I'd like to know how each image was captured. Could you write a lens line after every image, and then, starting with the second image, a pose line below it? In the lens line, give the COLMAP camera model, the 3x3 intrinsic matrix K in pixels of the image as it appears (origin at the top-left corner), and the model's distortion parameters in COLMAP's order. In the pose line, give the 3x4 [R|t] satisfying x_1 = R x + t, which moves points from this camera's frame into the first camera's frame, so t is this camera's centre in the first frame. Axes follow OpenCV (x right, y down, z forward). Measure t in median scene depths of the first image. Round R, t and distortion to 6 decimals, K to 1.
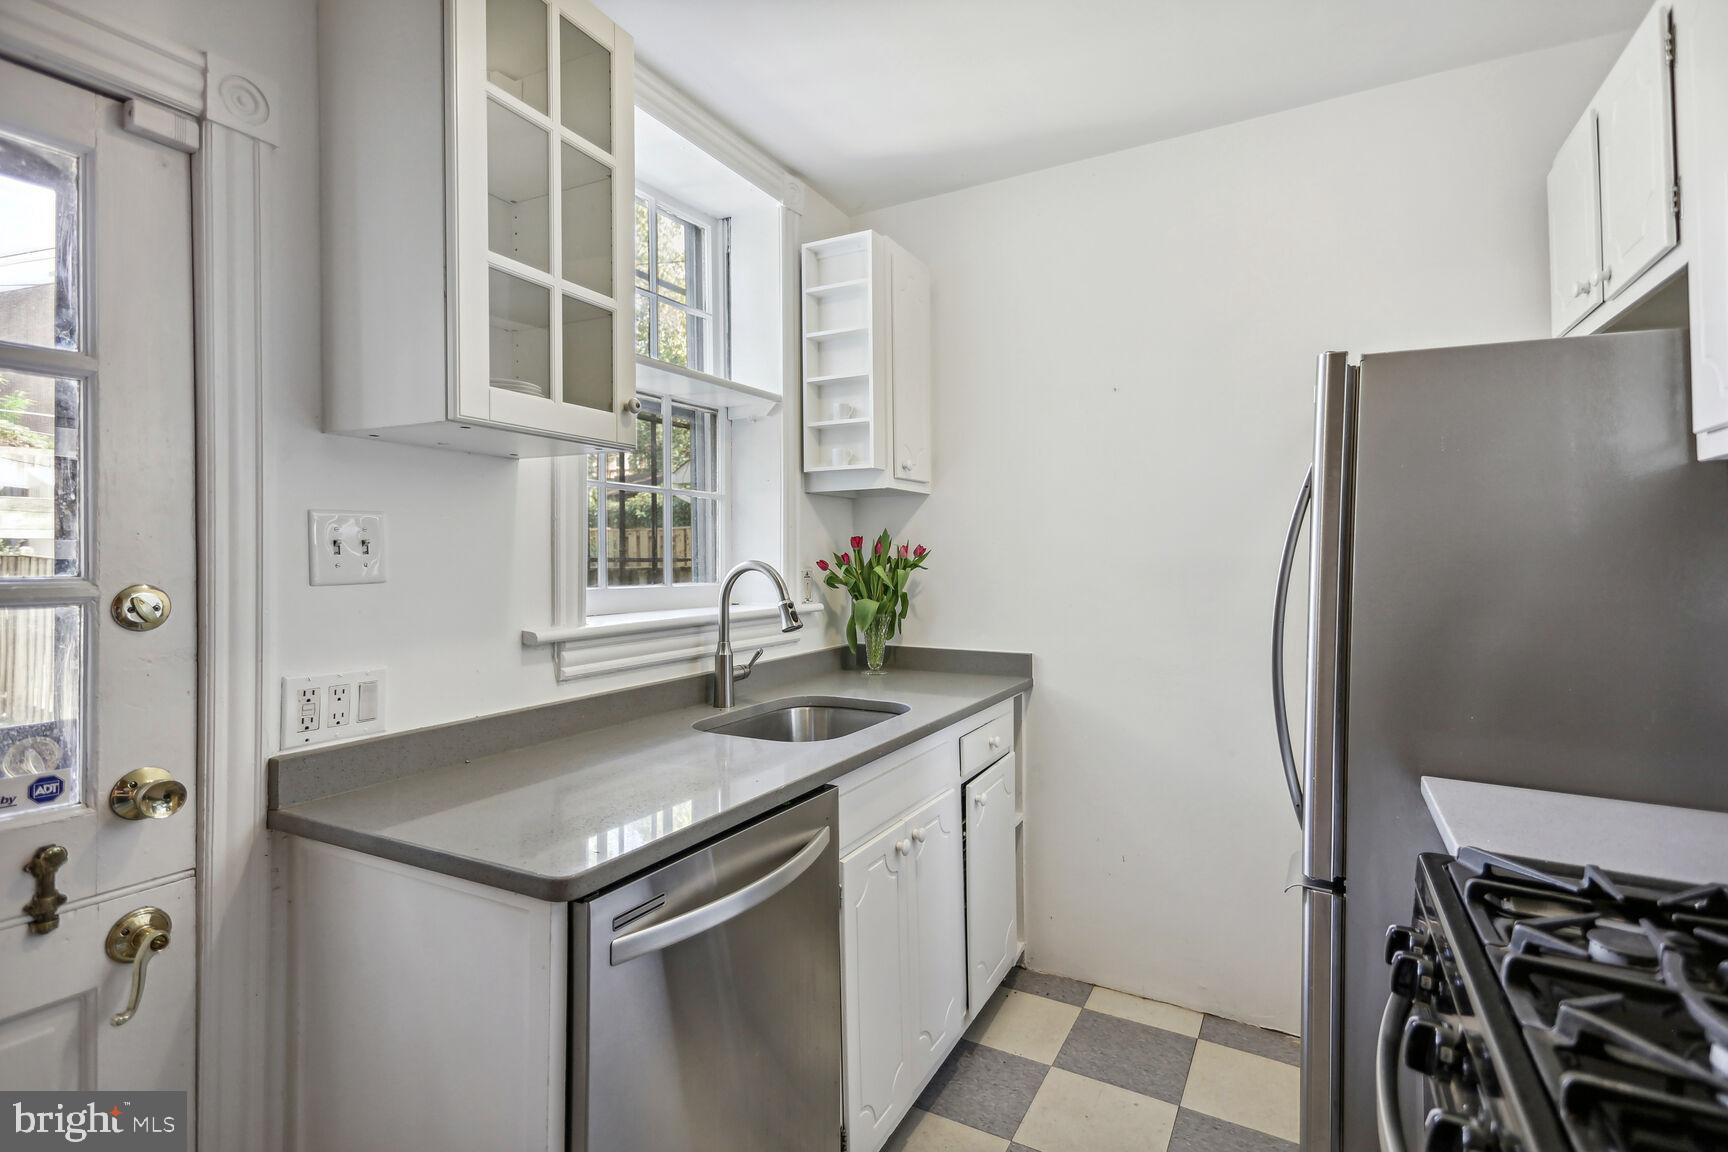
lens RADIAL K [[804.3, 0, 869.4], [0, 804.3, 555.2], [0, 0, 1]] dist [0.031354, -0.000006]
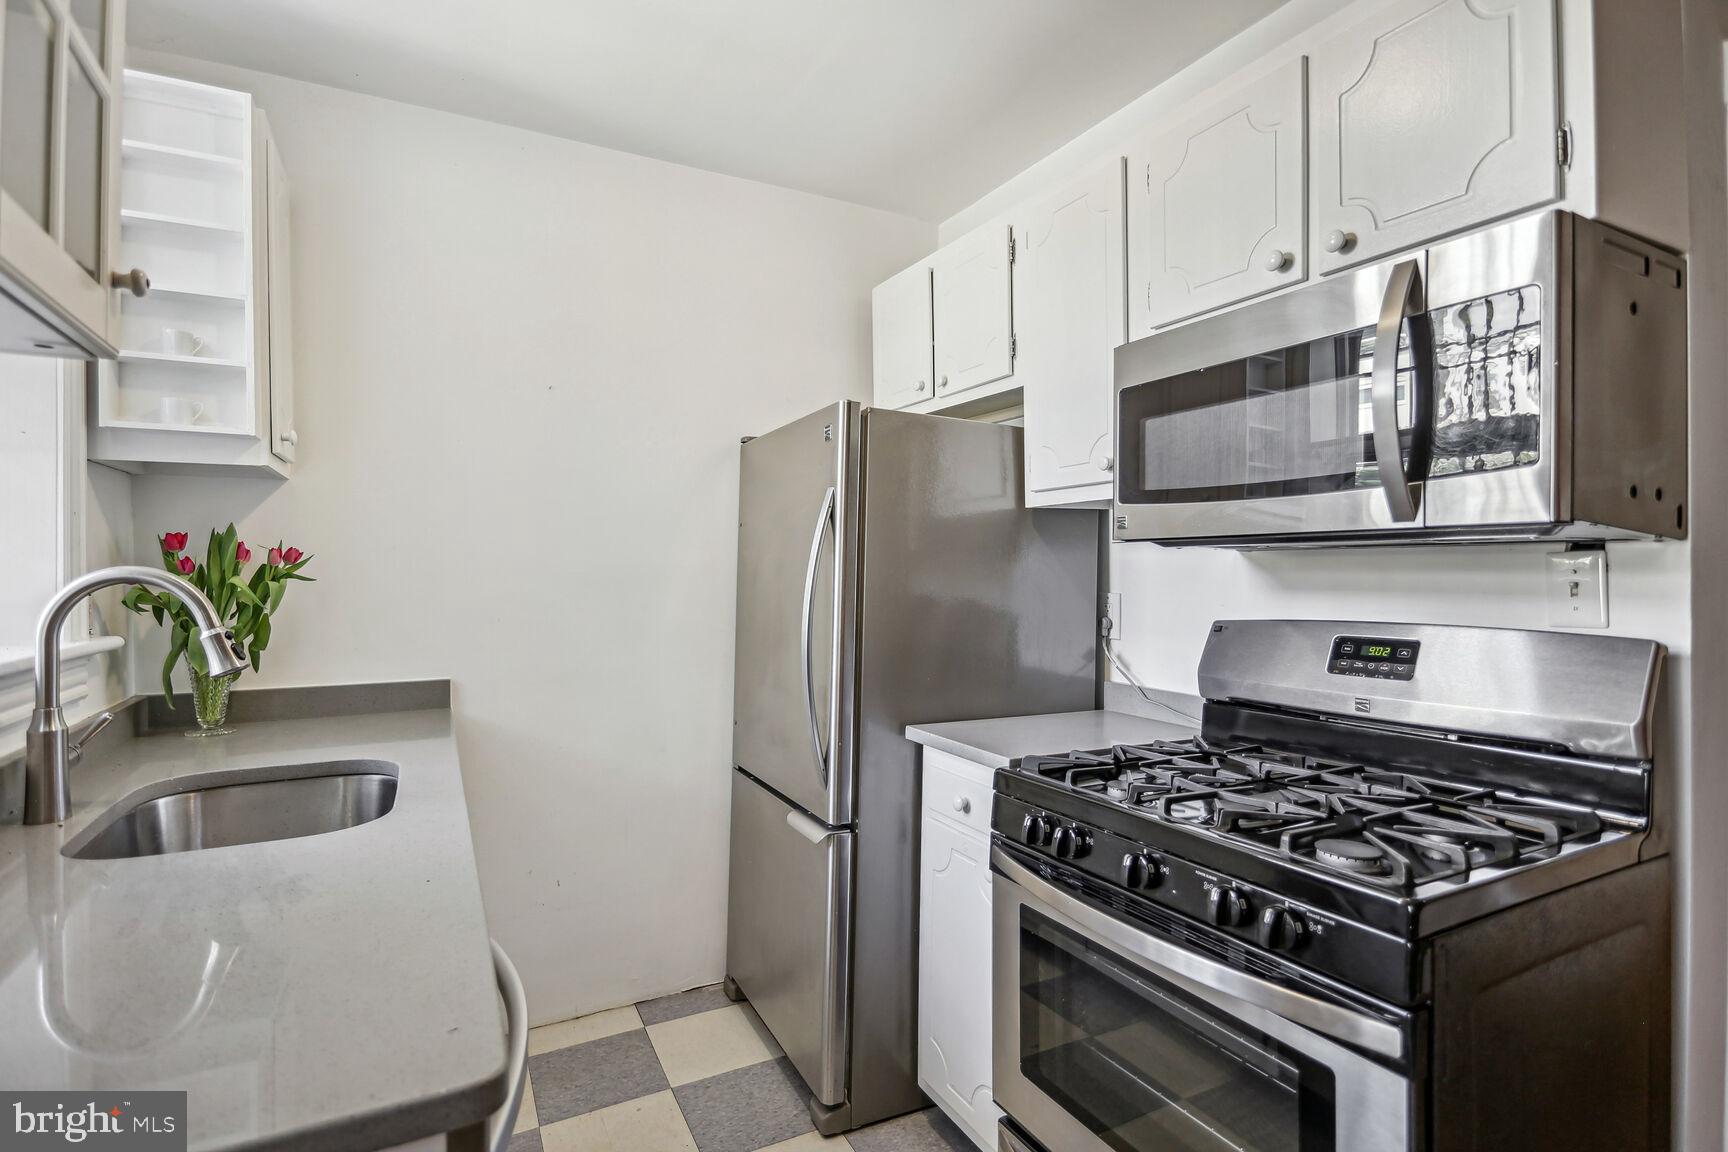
lens RADIAL K [[830.3, 0, 856.5], [0, 830.3, 568.7], [0, 0, 1]] dist [-0.024533, 0.000861]
pose [[0.565324, -0.001900, 0.824867, -0.299717], [-0.000624, 0.999996, 0.002731, 0.005253], [-0.824869, -0.002059, 0.565321, 0.182012]]
